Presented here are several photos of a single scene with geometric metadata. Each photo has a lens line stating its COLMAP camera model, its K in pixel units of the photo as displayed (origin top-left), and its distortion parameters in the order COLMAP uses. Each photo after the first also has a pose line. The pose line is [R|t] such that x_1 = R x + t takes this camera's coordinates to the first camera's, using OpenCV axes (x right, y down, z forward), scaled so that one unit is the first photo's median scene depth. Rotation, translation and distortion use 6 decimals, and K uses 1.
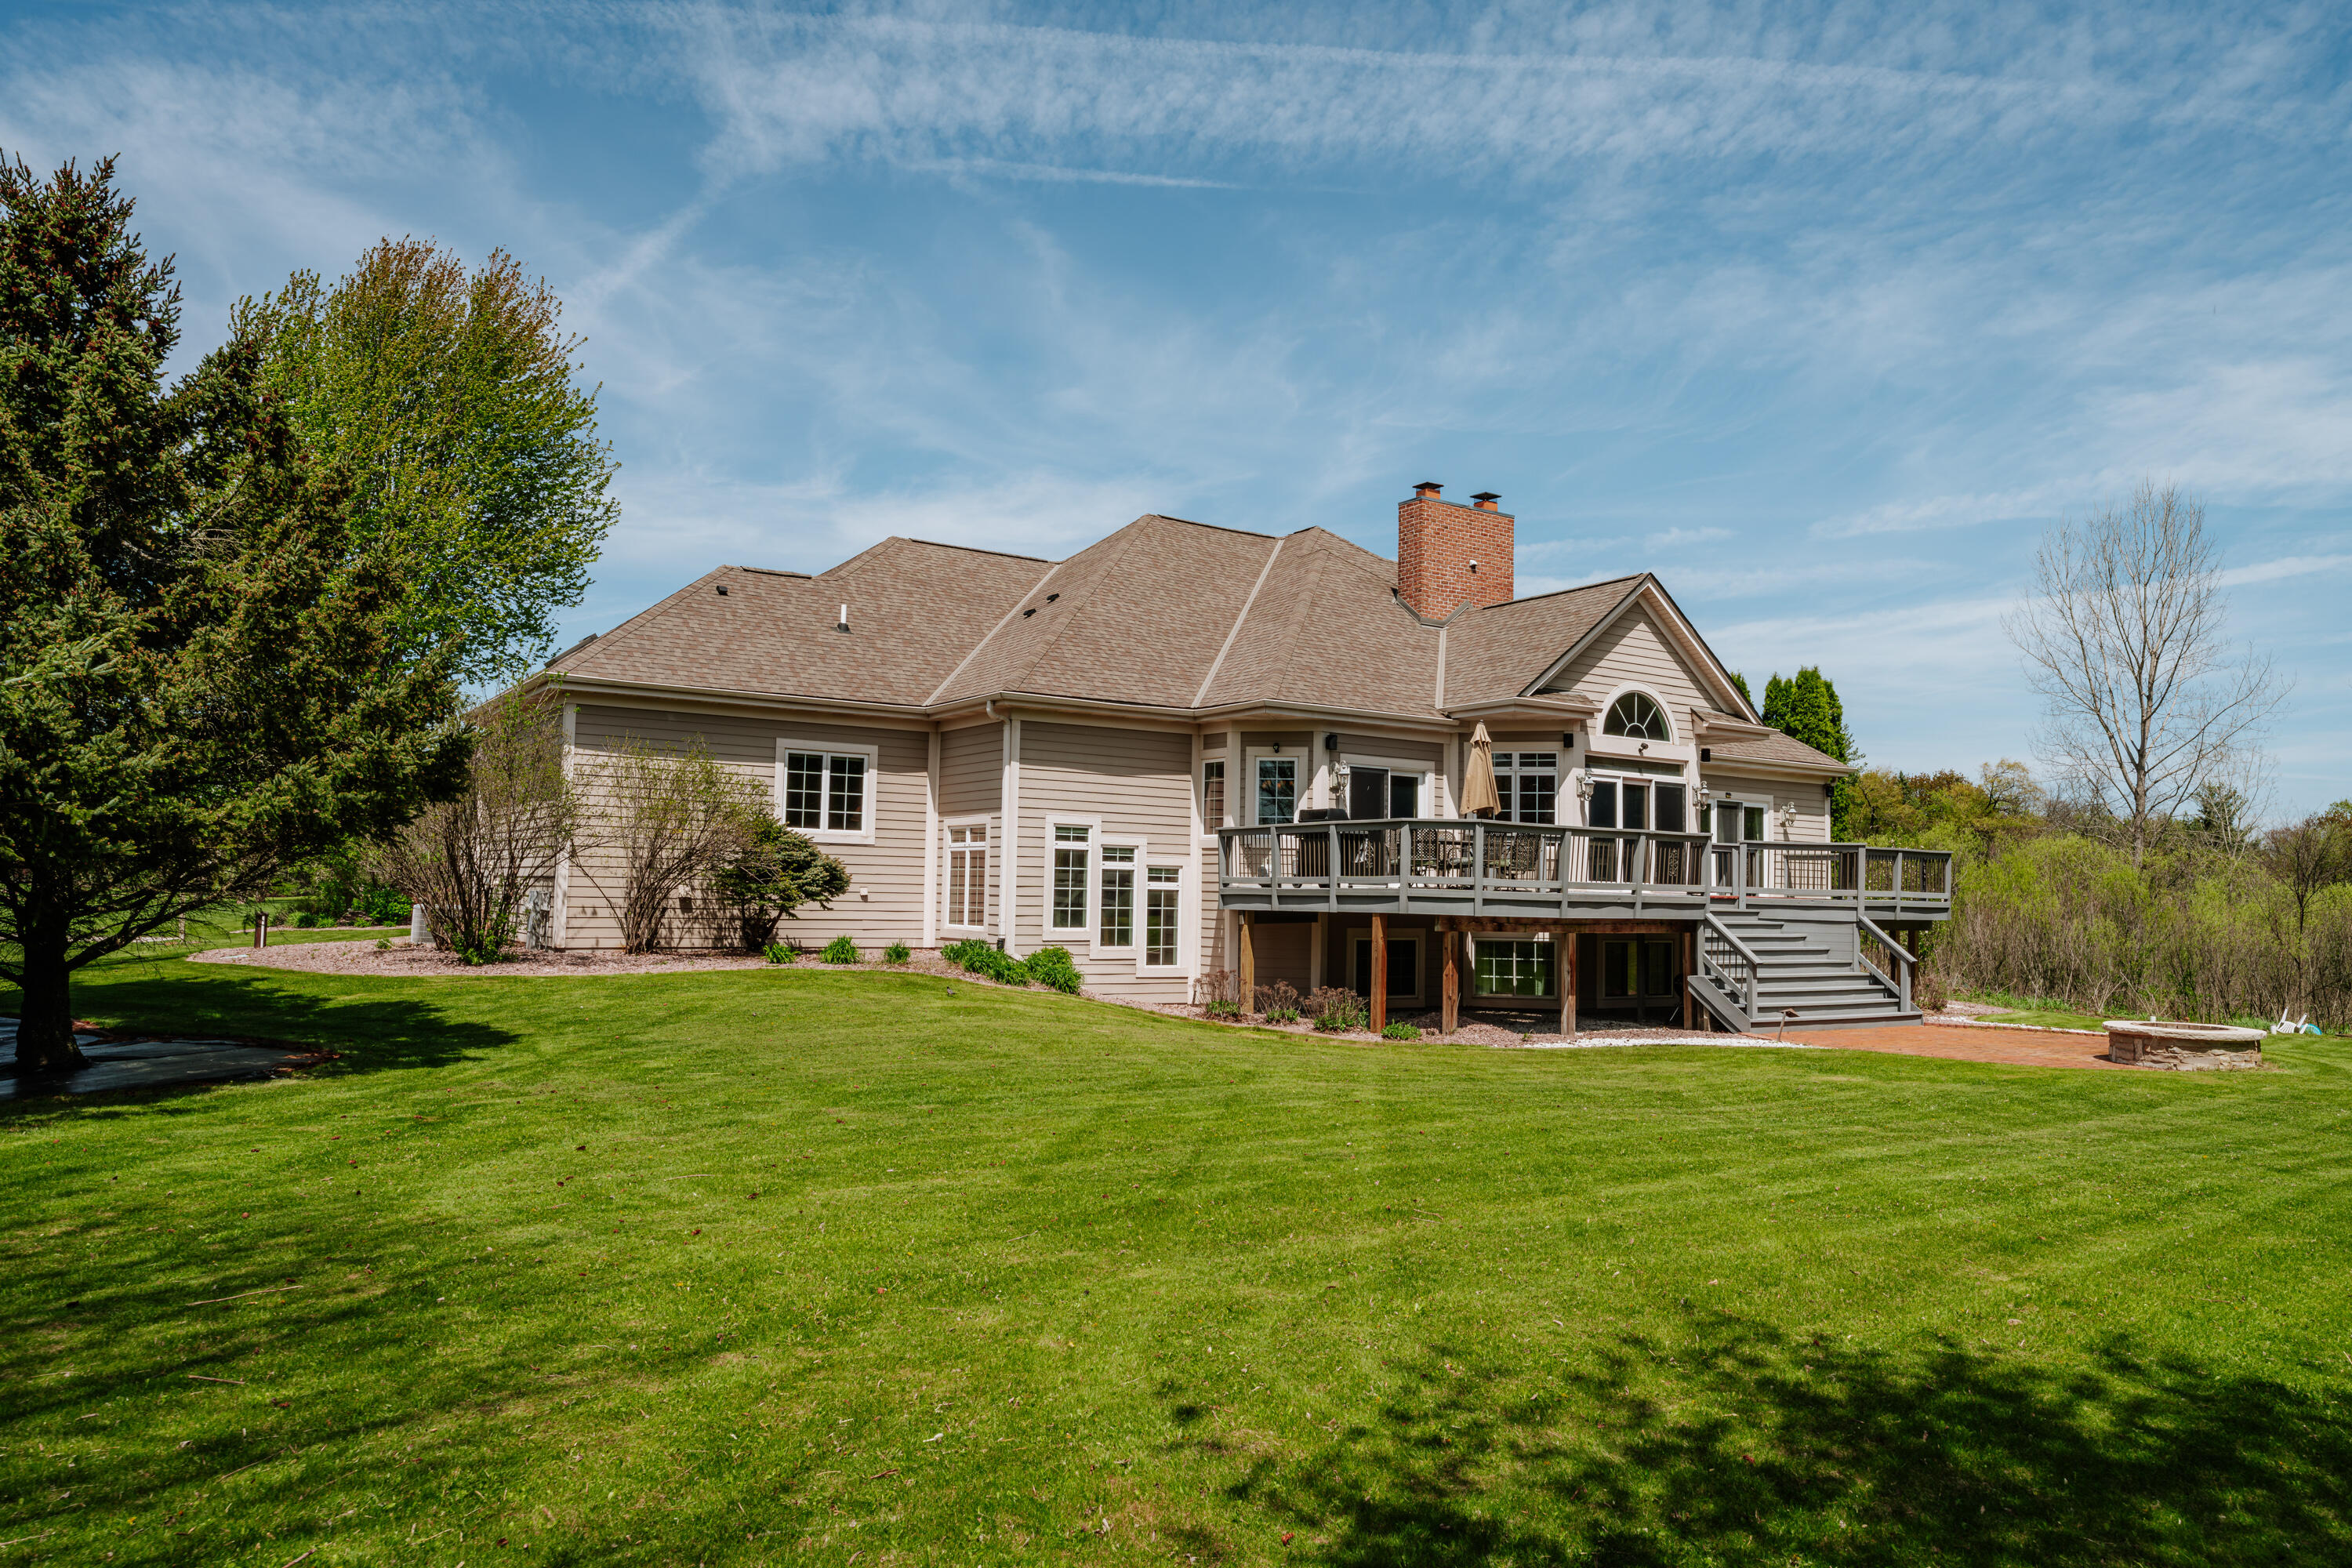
lens RADIAL K [[1578.4, 0, 1182.2], [0, 1578.4, 783.6], [0, 0, 1]] dist [0.005883, 0.000059]
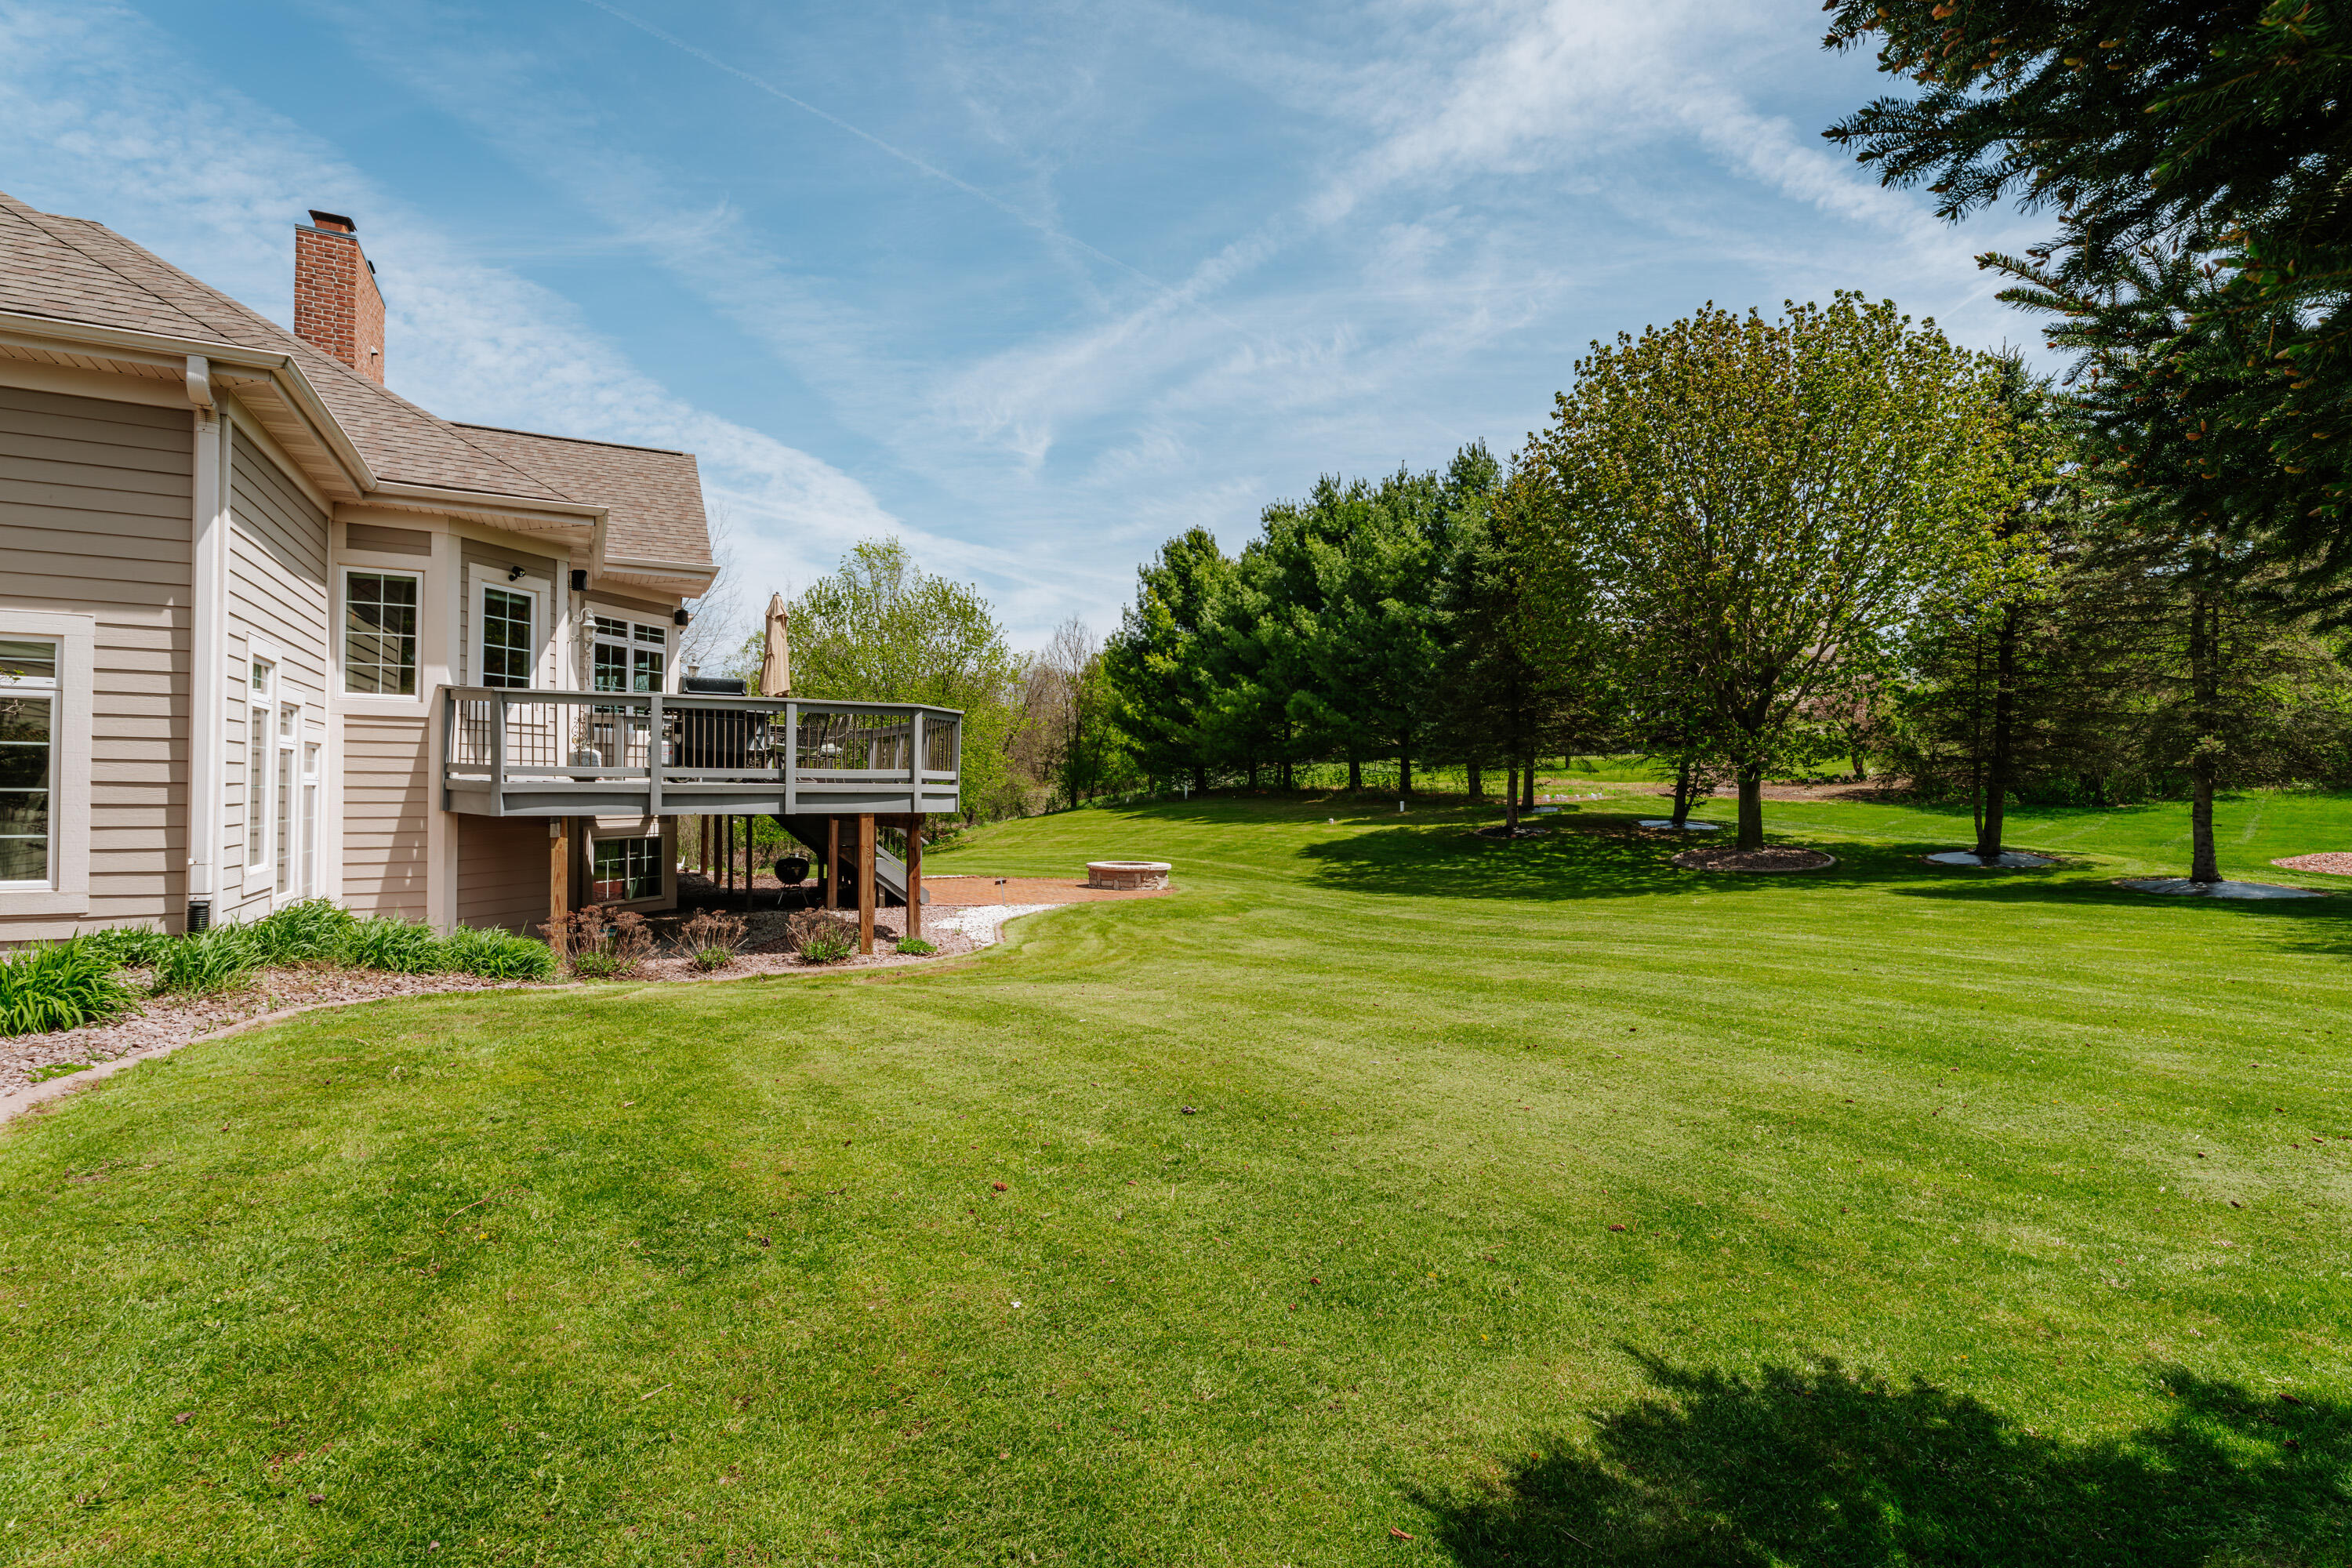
lens RADIAL K [[1090.3, 0, 1177.3], [0, 1090.3, 785.3], [0, 0, 1]] dist [-0.000292, -0.000122]
pose [[0.100731, -0.015447, 0.994794, -0.345957], [-0.075433, 0.996883, 0.023118, 0.032513], [-0.992050, -0.077369, 0.099252, 0.616811]]
